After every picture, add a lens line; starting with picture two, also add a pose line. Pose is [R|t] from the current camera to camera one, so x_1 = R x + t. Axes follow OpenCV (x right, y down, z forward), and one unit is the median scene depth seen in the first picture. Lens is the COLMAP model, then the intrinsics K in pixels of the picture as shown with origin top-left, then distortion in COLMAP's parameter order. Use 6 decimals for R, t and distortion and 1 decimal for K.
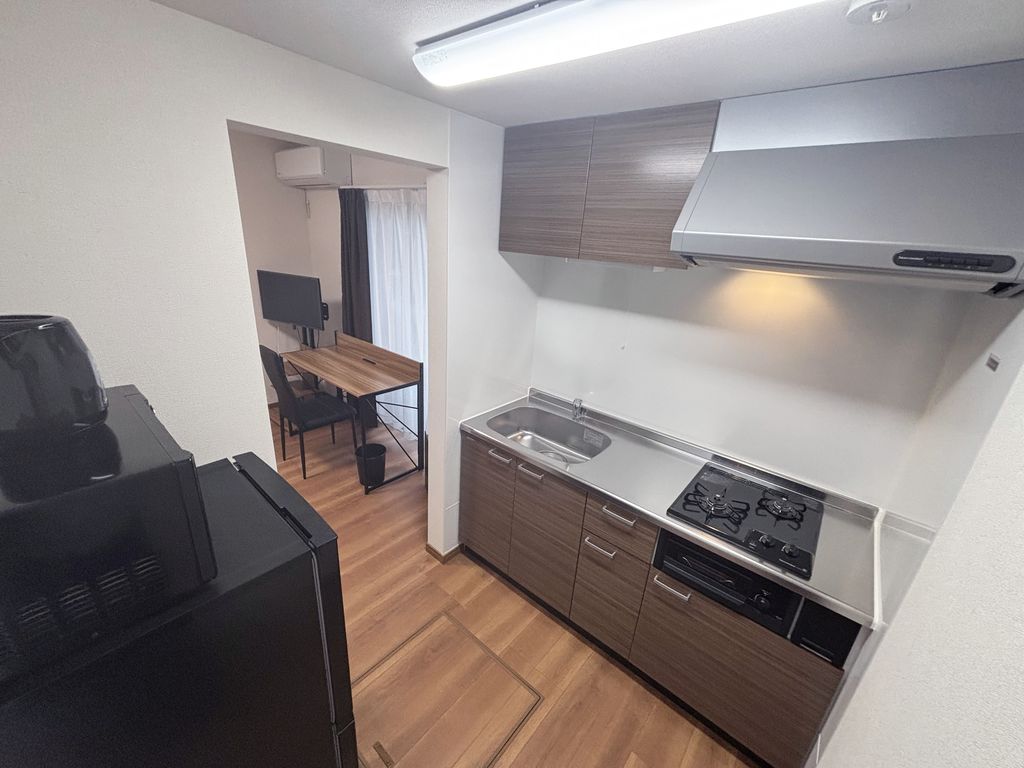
lens RADIAL K [[412.0, 0, 511.4], [0, 412.0, 387.2], [0, 0, 1]] dist [0.001543, -0.000411]
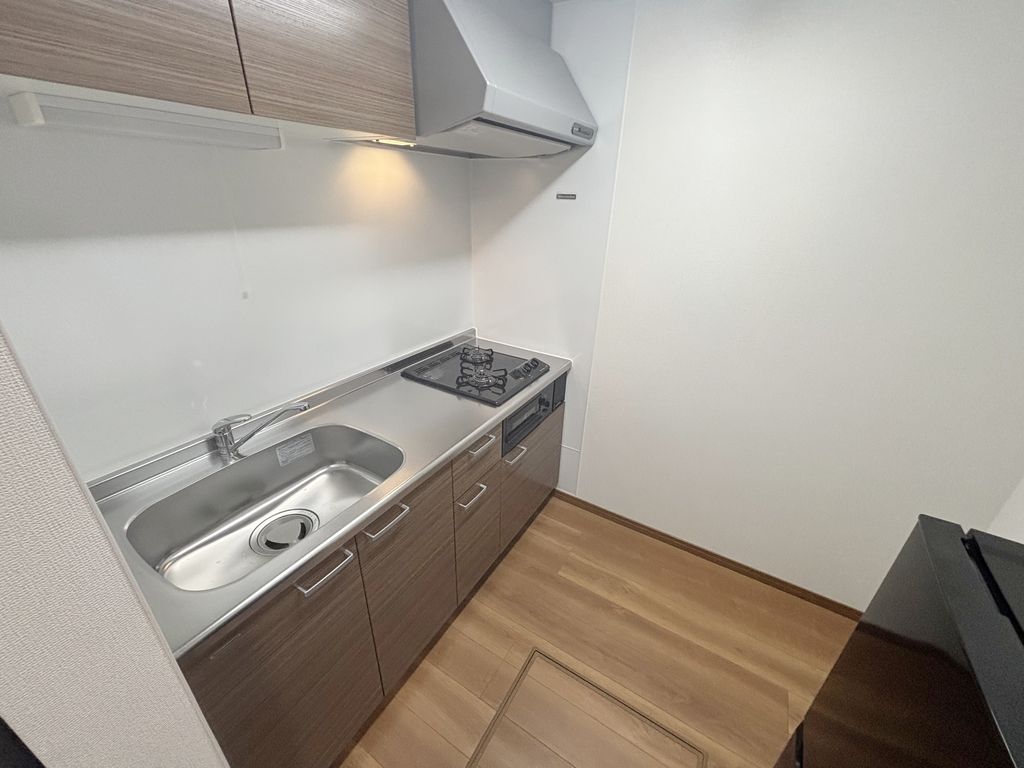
lens RADIAL K [[414.8, 0, 510.3], [0, 414.8, 387.7], [0, 0, 1]] dist [0.013413, -0.000140]
pose [[-0.146898, -0.483211, 0.863092, -0.442733], [0.297983, 0.810405, 0.504430, -0.216711], [-0.943200, 0.331287, 0.024941, 0.827707]]
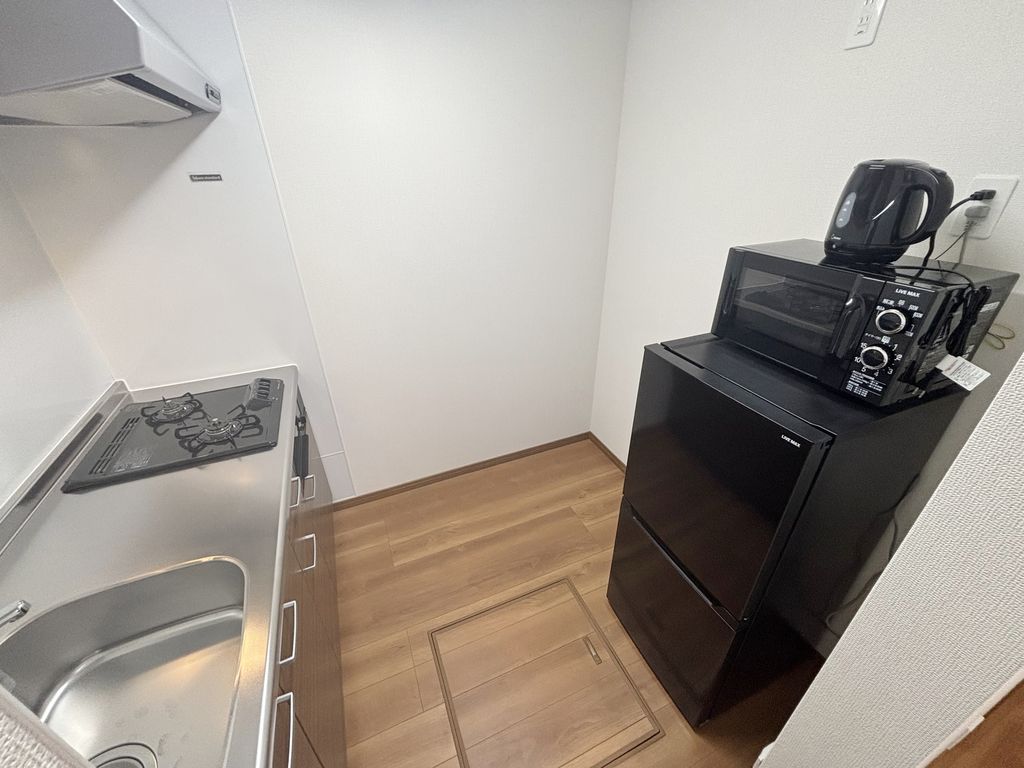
lens RADIAL K [[412.0, 0, 511.4], [0, 412.0, 387.2], [0, 0, 1]] dist [0.001543, -0.000411]
pose [[-0.889382, -0.264667, 0.372761, -0.294477], [0.114647, 0.660197, 0.742291, -0.299243], [-0.442556, 0.702916, -0.556824, 1.039515]]
